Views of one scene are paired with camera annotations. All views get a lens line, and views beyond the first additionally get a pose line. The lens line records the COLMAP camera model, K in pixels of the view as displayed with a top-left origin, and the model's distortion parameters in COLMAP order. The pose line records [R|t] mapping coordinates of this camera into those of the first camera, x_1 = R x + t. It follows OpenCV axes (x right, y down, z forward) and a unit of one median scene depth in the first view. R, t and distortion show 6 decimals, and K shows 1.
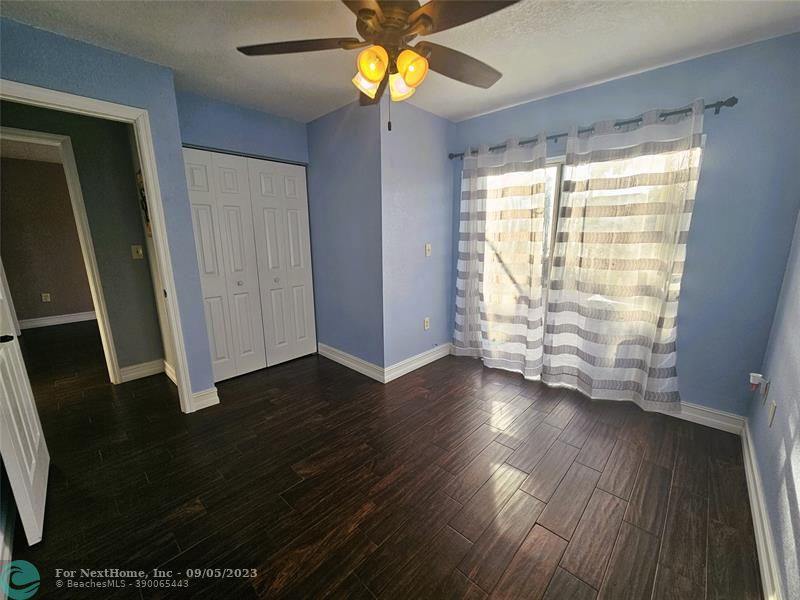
lens RADIAL K [[326.8, 0, 395.9], [0, 326.8, 305.3], [0, 0, 1]] dist [0.000176, -0.000953]
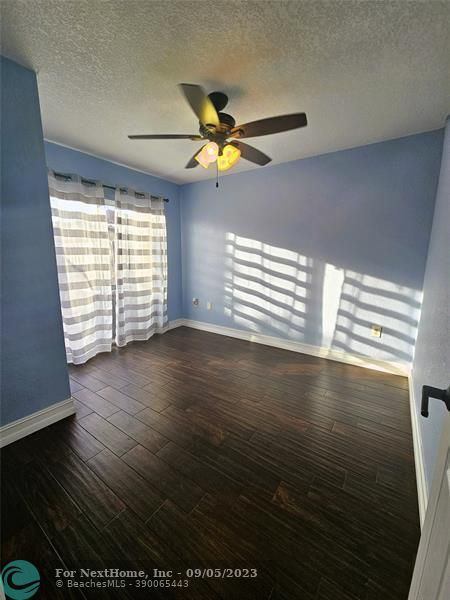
lens RADIAL K [[245.1, 0, 220.1], [0, 245.1, 301.4], [0, 0, 1]] dist [0.000176, -0.000953]
pose [[-0.141344, -0.183293, 0.972844, -0.868870], [0.207155, 0.955477, 0.210119, -0.143010], [-0.968044, 0.231229, -0.097081, 0.777327]]
